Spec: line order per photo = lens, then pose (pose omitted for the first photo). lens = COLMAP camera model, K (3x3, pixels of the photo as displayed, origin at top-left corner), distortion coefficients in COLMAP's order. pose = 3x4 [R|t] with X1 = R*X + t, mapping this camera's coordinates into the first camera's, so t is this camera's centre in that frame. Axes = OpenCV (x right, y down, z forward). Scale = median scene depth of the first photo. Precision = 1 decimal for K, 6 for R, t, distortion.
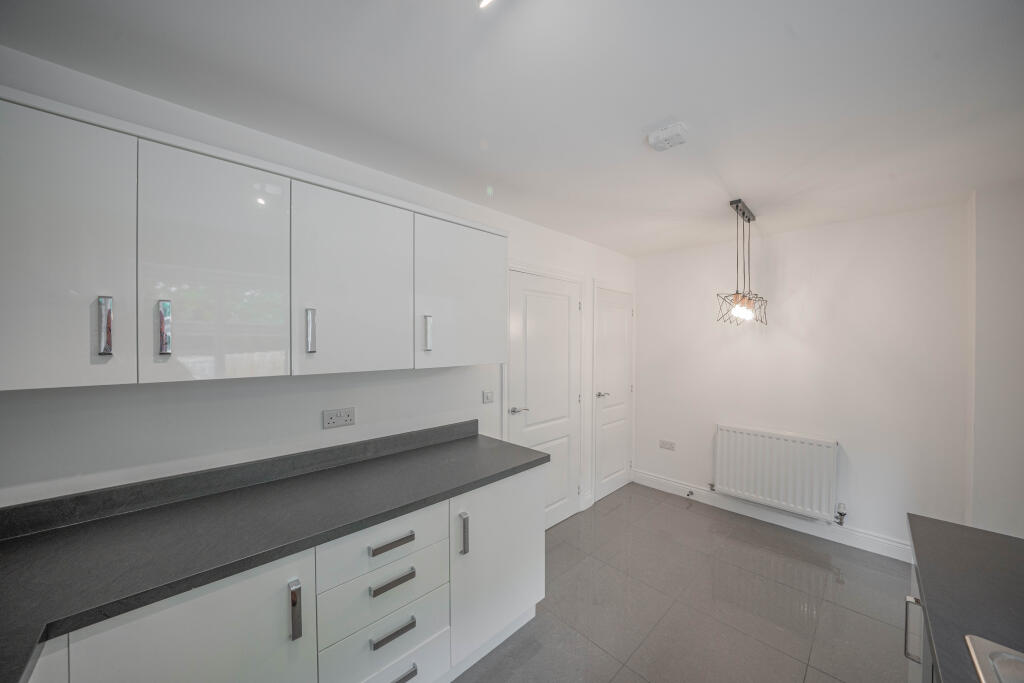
lens RADIAL K [[359.0, 0, 511.0], [0, 359.0, 343.4], [0, 0, 1]] dist [-0.019137, 0.000680]
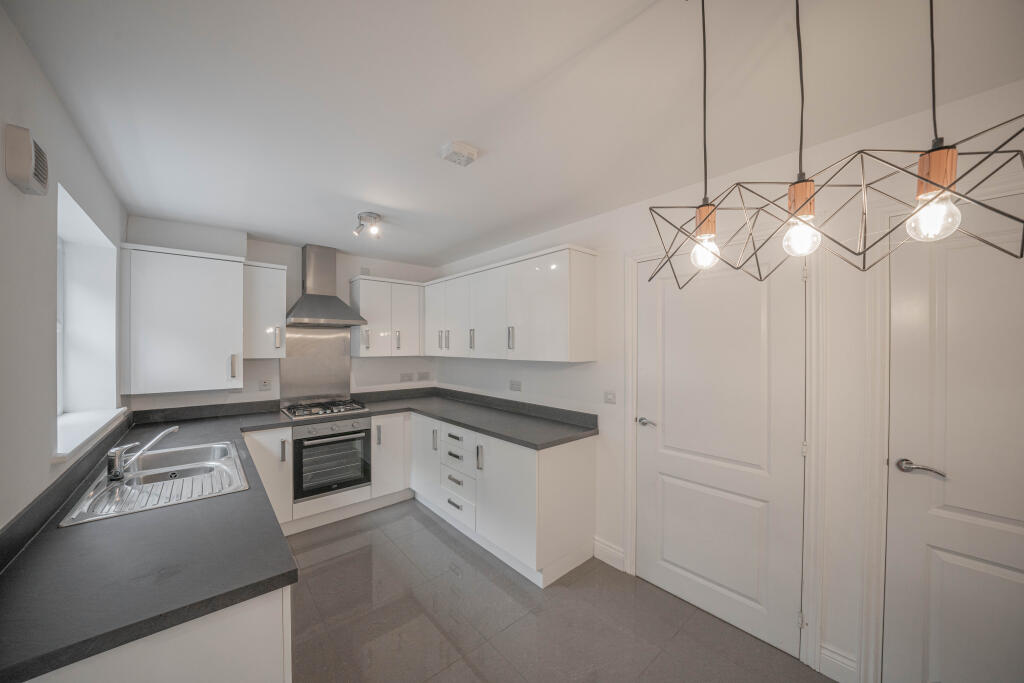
lens RADIAL K [[359.0, 0, 515.4], [0, 359.0, 345.8], [0, 0, 1]] dist [-0.019137, 0.000680]
pose [[-0.049435, -0.006650, -0.998755, 1.354446], [-0.010733, 0.999924, -0.006127, 0.016770], [0.998720, 0.010417, -0.049503, 1.094040]]
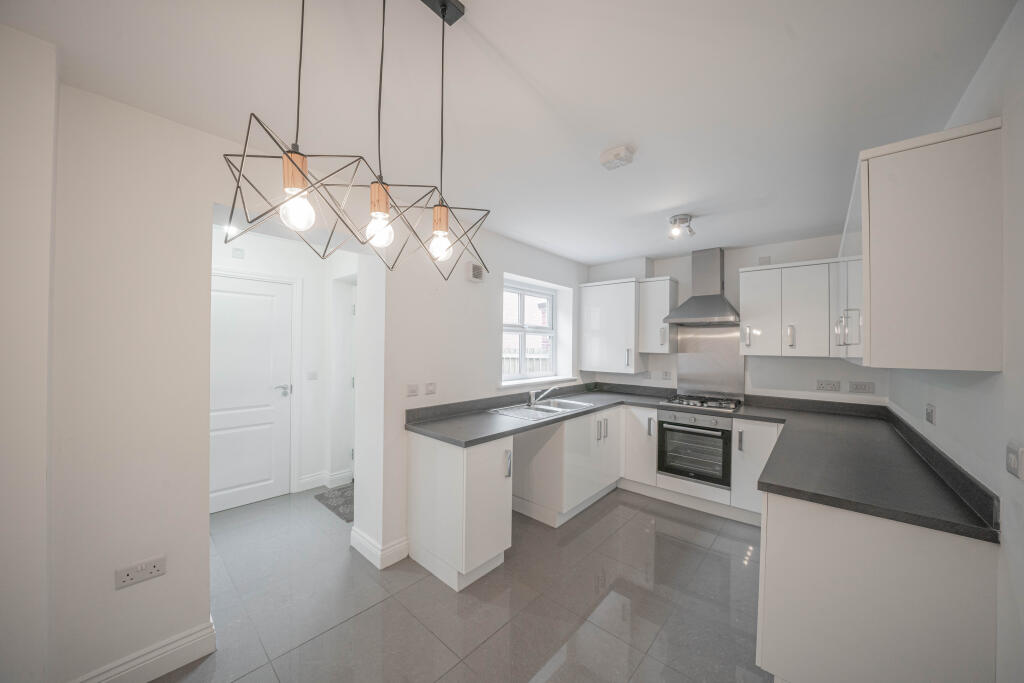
lens RADIAL K [[359.0, 0, 502.8], [0, 359.0, 341.0], [0, 0, 1]] dist [-0.019137, 0.000680]
pose [[-0.997713, -0.019097, -0.064844, 0.776771], [-0.018931, 0.999816, -0.003172, 0.032187], [0.064892, -0.001938, -0.997890, 1.909123]]
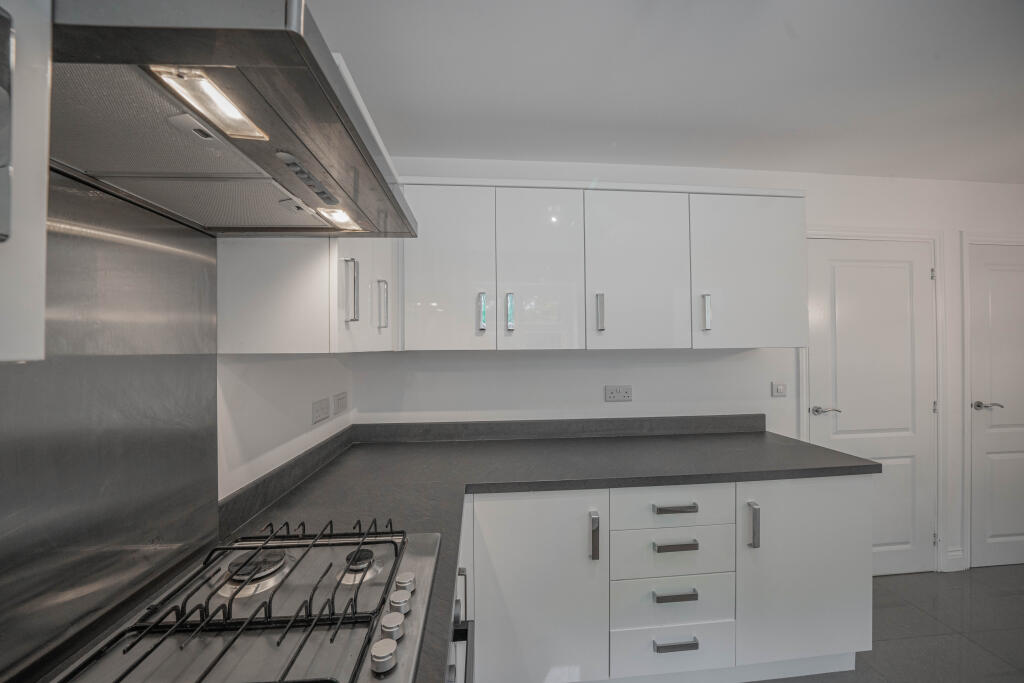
lens RADIAL K [[359.0, 0, 510.2], [0, 359.0, 343.3], [0, 0, 1]] dist [-0.019137, 0.000680]
pose [[0.773300, -0.012108, -0.633925, -0.029415], [0.004560, 0.999898, -0.013535, 0.065798], [0.634024, 0.007575, 0.773276, -0.090213]]
